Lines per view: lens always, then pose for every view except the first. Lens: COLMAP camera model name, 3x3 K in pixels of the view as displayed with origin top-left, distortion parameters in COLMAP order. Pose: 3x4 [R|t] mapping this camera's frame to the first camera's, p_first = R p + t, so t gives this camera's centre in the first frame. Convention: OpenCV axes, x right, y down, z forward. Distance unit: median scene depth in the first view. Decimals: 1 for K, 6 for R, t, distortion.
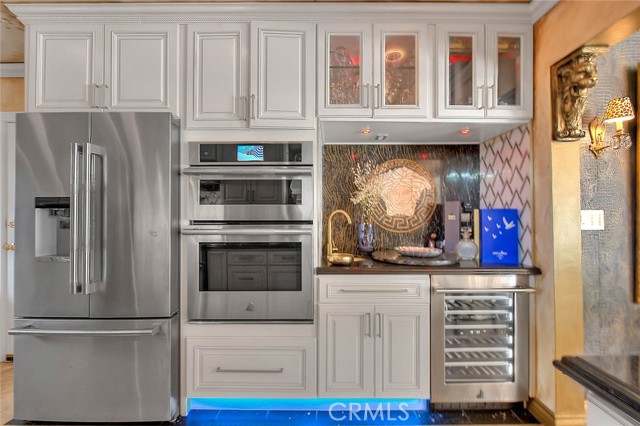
lens RADIAL K [[270.9, 0, 320.0], [0, 270.9, 213.0], [0, 0, 1]] dist [0.000645, 0.000262]
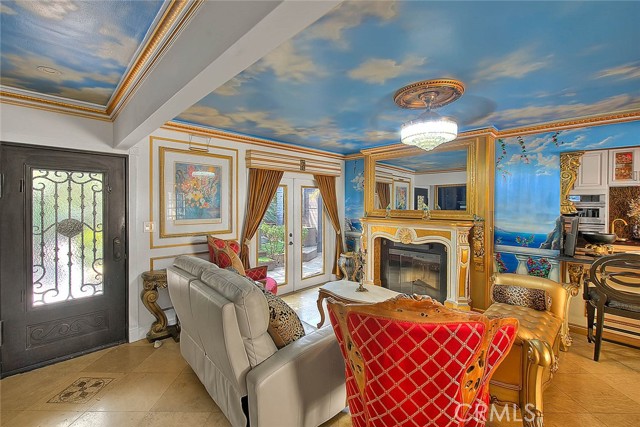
lens RADIAL K [[269.3, 0, 318.5], [0, 269.3, 207.8], [0, 0, 1]] dist [-0.007241, -0.000162]
pose [[0.712475, 0.014494, -0.701547, -0.185216], [0.001377, 0.999756, 0.022053, -0.182214], [0.701696, -0.016678, 0.712282, -2.765787]]
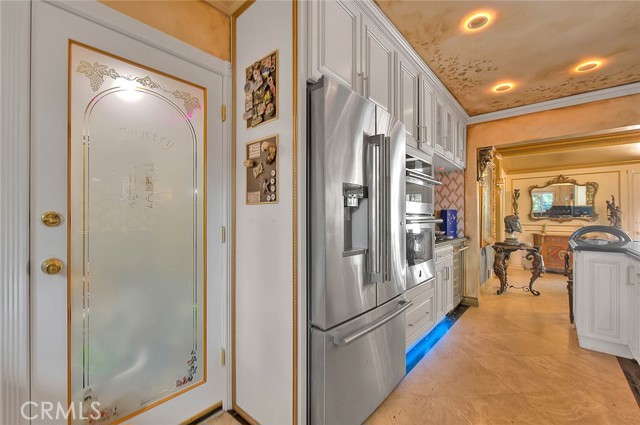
lens RADIAL K [[270.9, 0, 320.0], [0, 270.9, 212.5], [0, 0, 1]] dist [0.000645, 0.000262]
pose [[0.647851, 0.010758, 0.761691, -1.557374], [-0.017851, 0.999840, 0.001061, 0.022472], [-0.761558, -0.014284, 0.647940, 0.451912]]
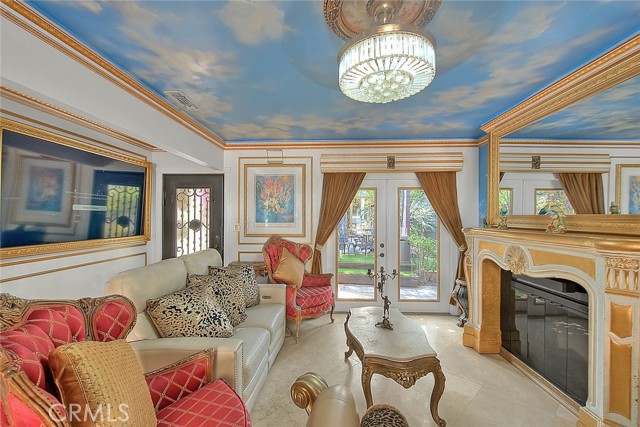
lens RADIAL K [[268.3, 0, 317.2], [0, 268.3, 215.7], [0, 0, 1]] dist [0.000135, -0.000213]
pose [[-0.027892, 0.001834, -0.999609, 0.048337], [0.008134, 0.999966, 0.001608, -0.115198], [0.999578, -0.008086, -0.027906, -1.535118]]
